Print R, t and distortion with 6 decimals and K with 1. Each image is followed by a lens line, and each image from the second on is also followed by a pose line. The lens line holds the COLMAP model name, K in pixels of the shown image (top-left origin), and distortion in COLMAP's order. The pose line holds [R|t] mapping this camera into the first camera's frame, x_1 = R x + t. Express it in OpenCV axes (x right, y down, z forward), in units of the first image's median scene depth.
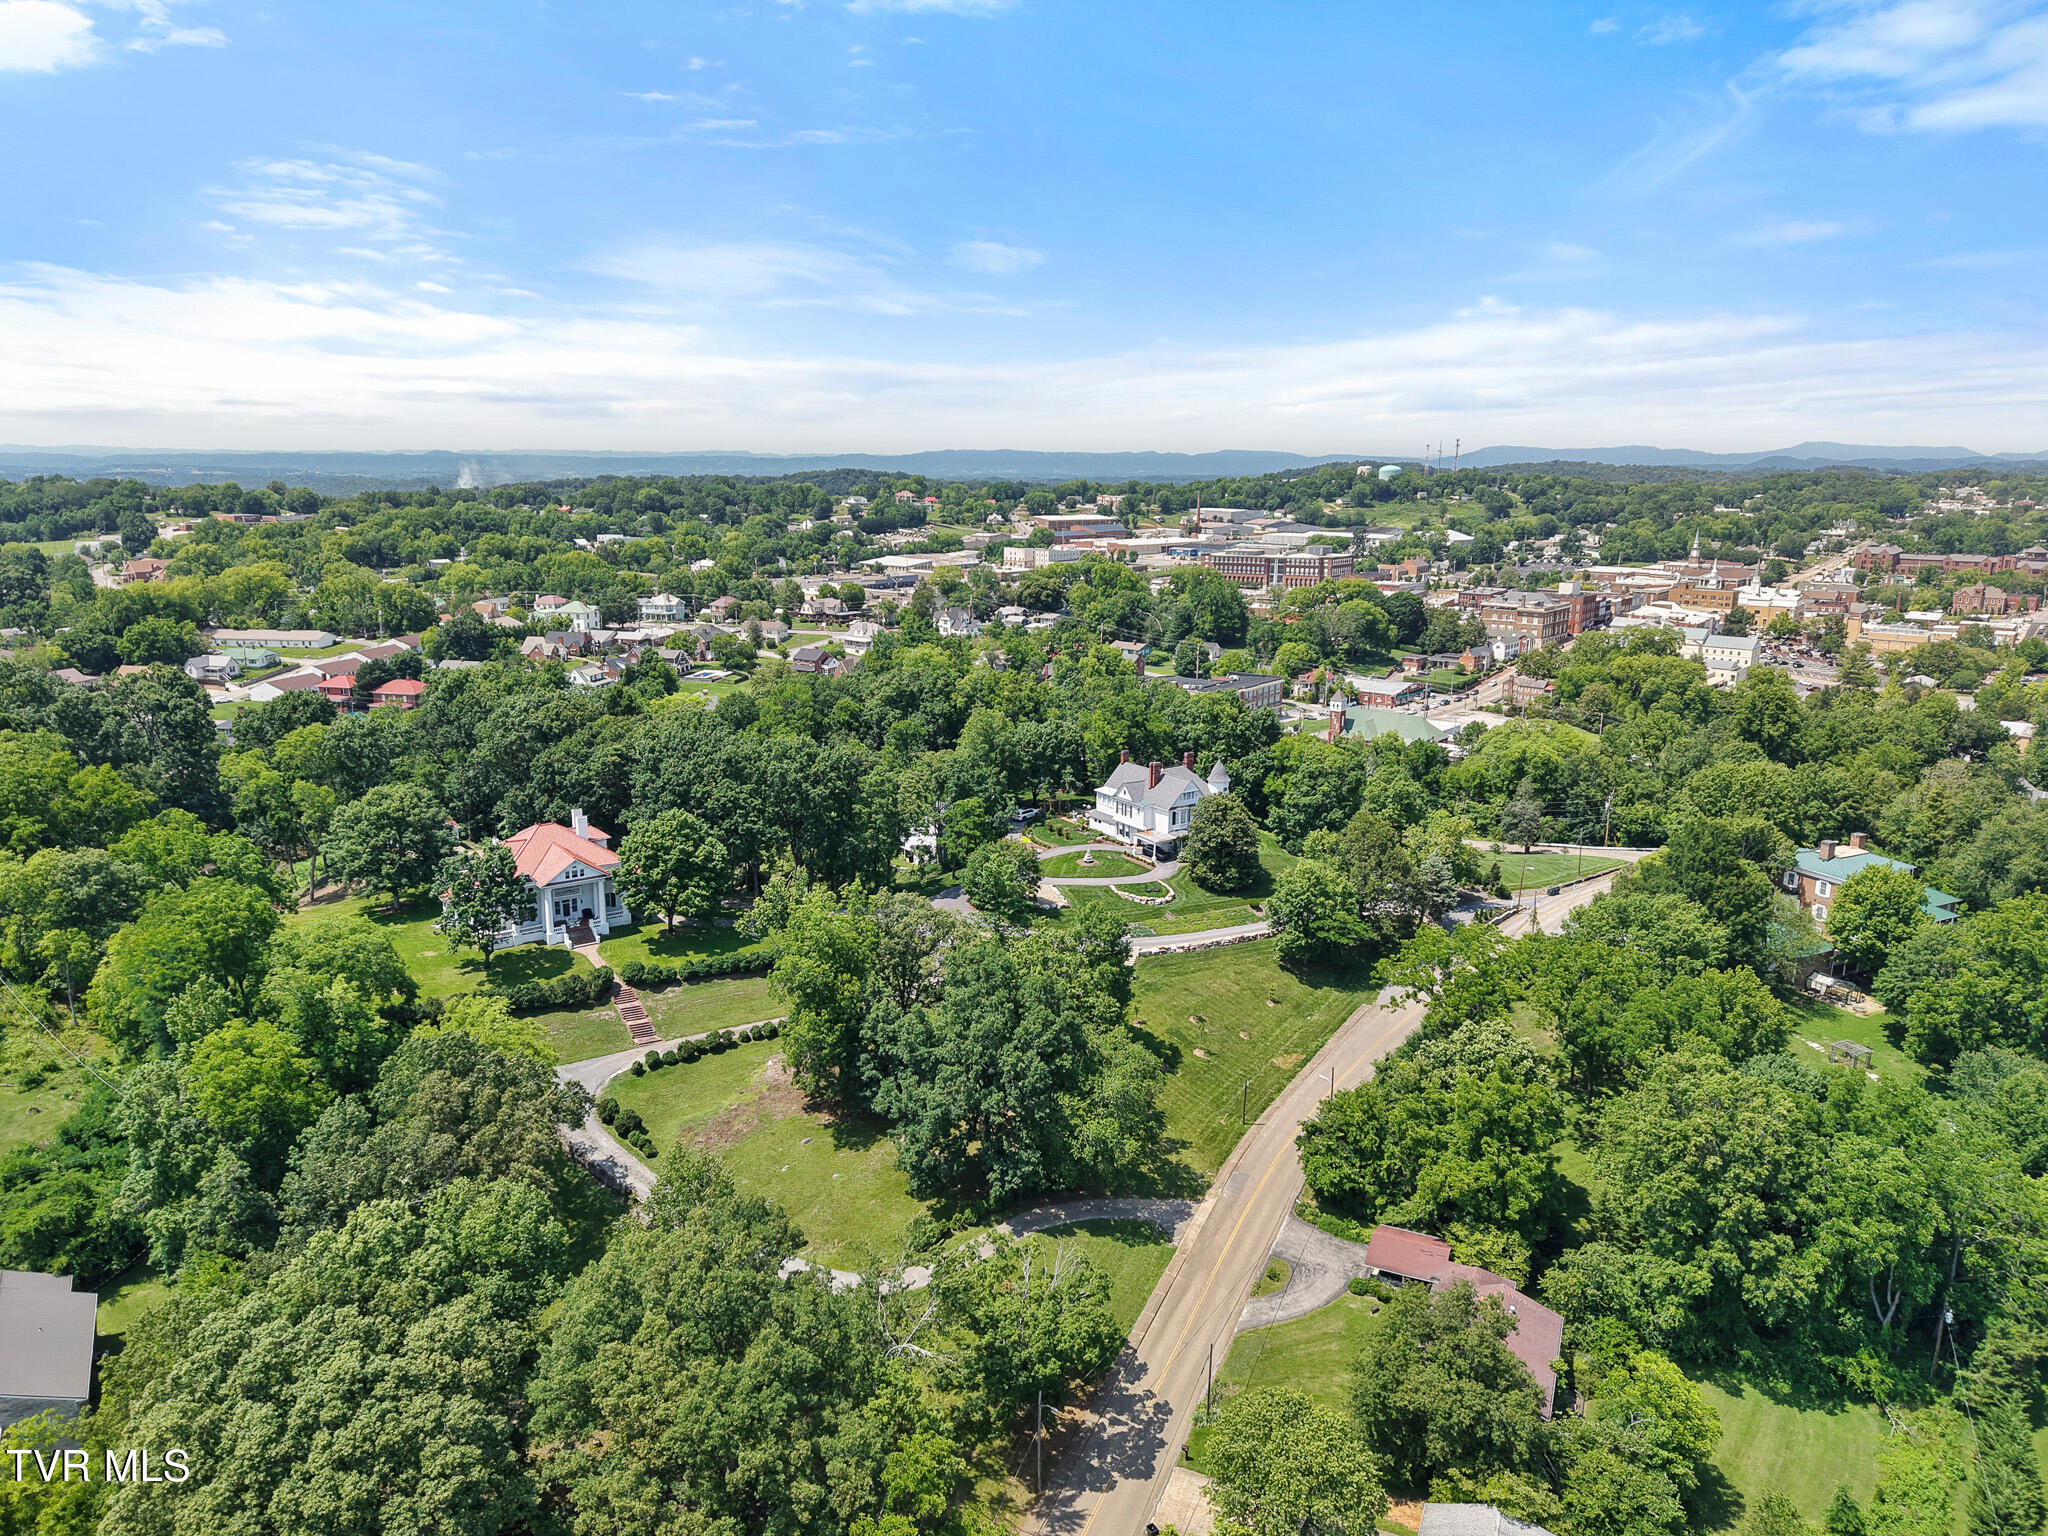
lens RADIAL K [[1343.9, 0, 1002.7], [0, 1343.9, 764.5], [0, 0, 1]] dist [0.088298, -0.120898]
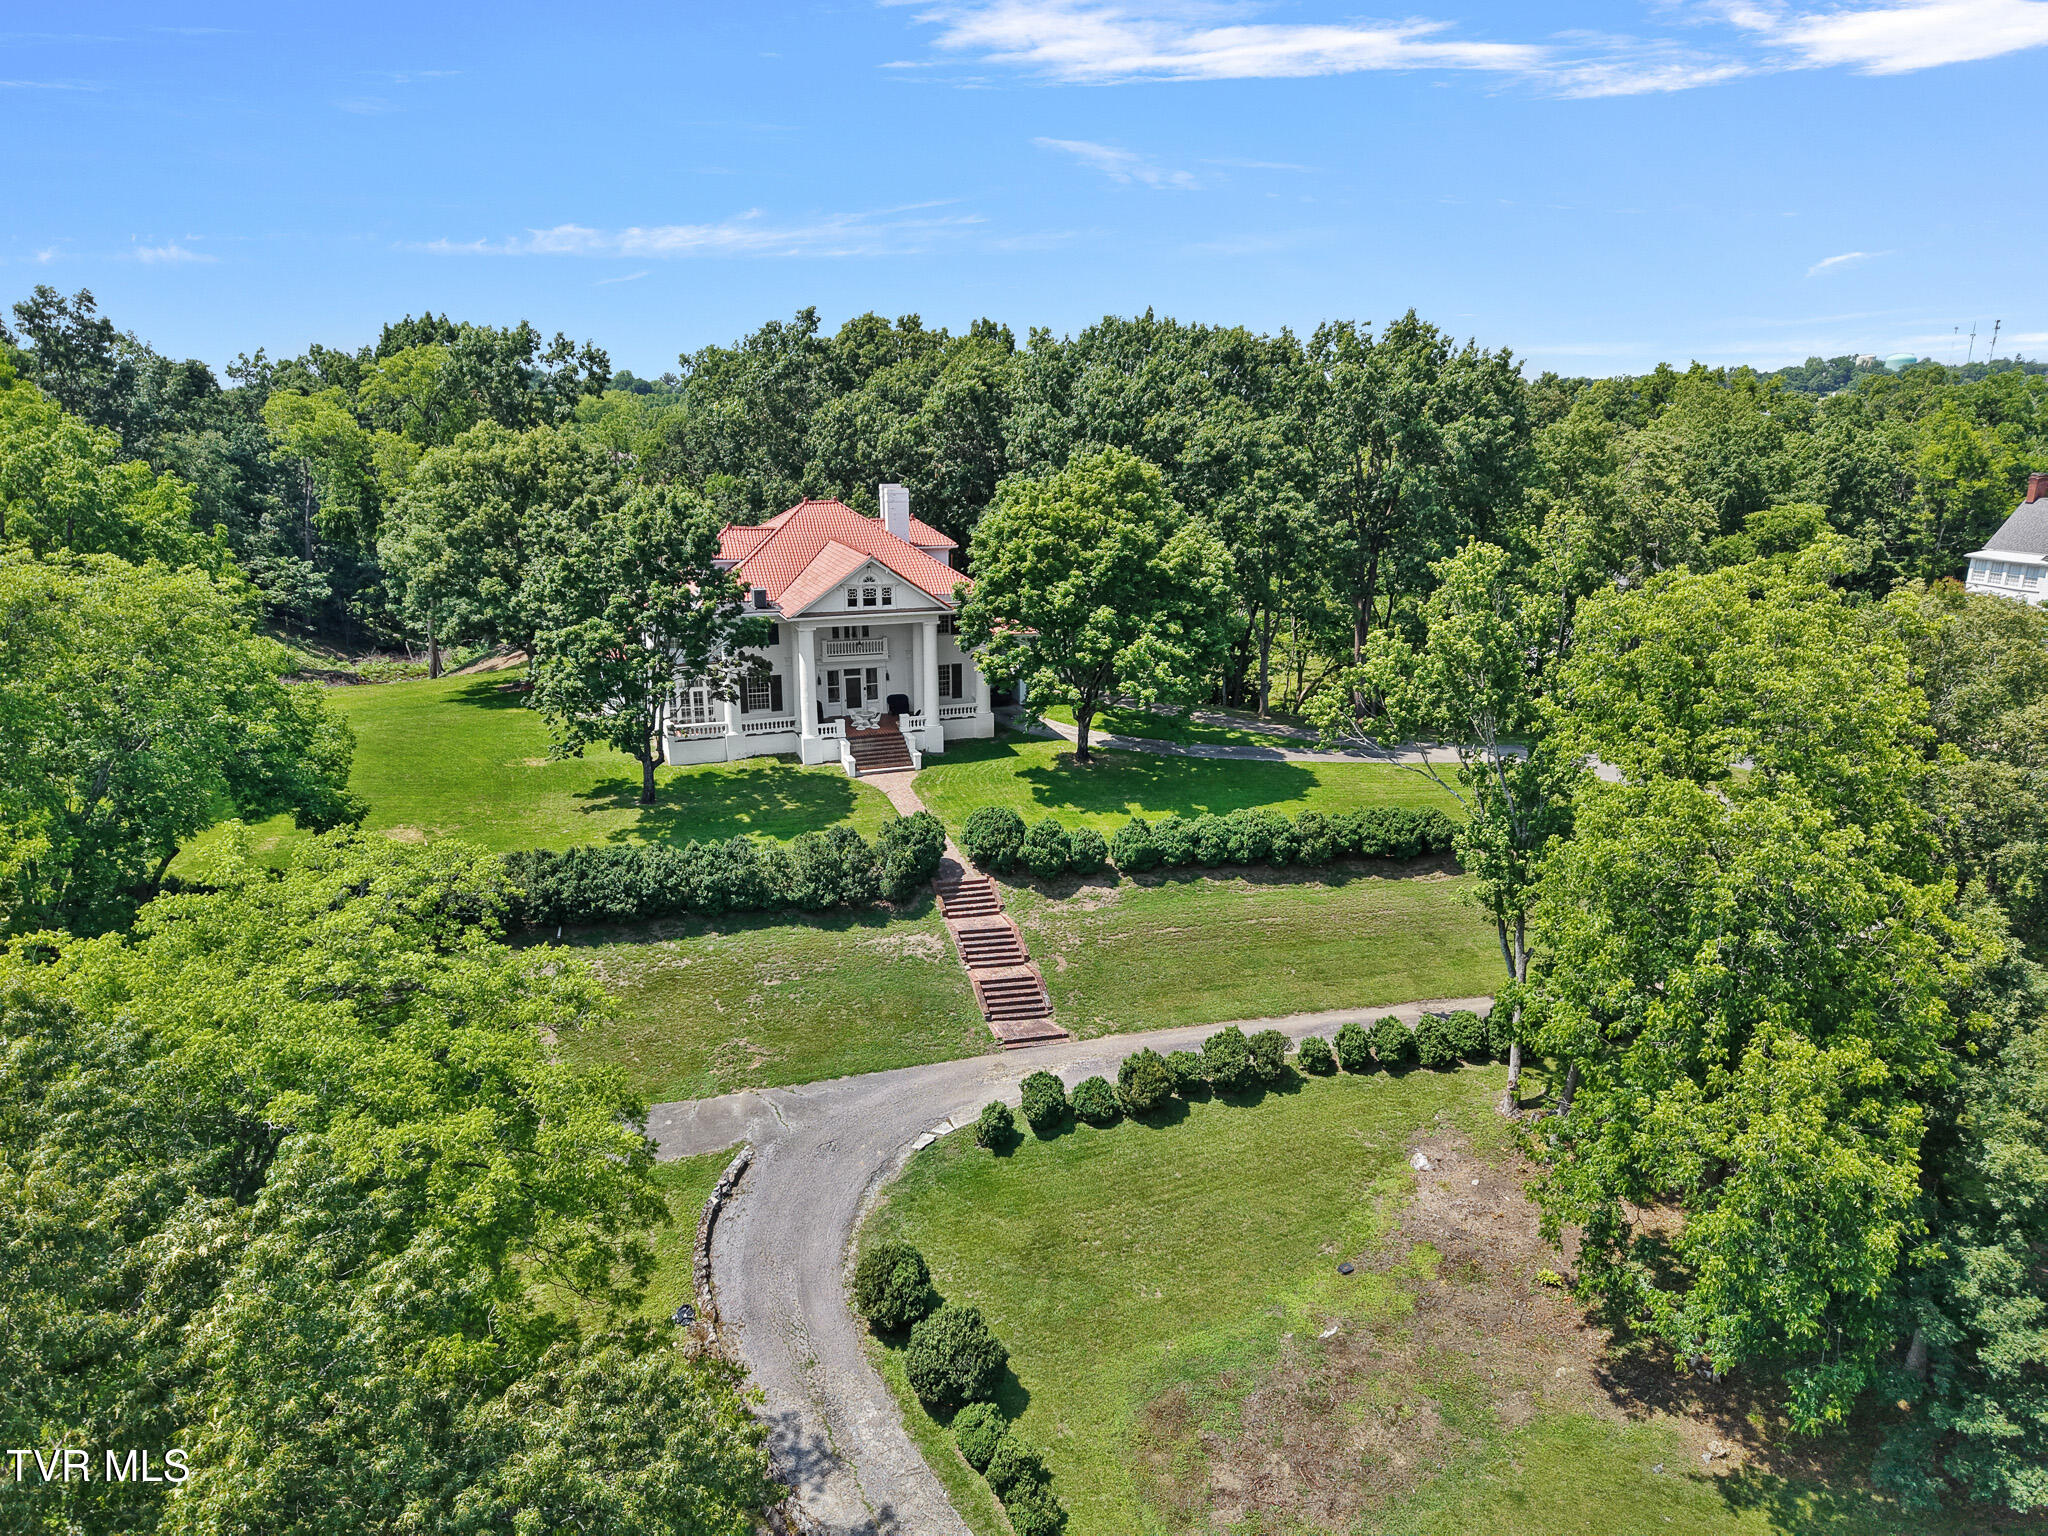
lens RADIAL K [[1343.9, 0, 1002.7], [0, 1343.9, 764.5], [0, 0, 1]] dist [0.088298, -0.120898]
pose [[0.964682, 0.057652, -0.257032, -0.160385], [-0.045369, 0.997538, 0.053472, 0.102956], [0.259482, -0.039923, 0.964922, 0.584595]]
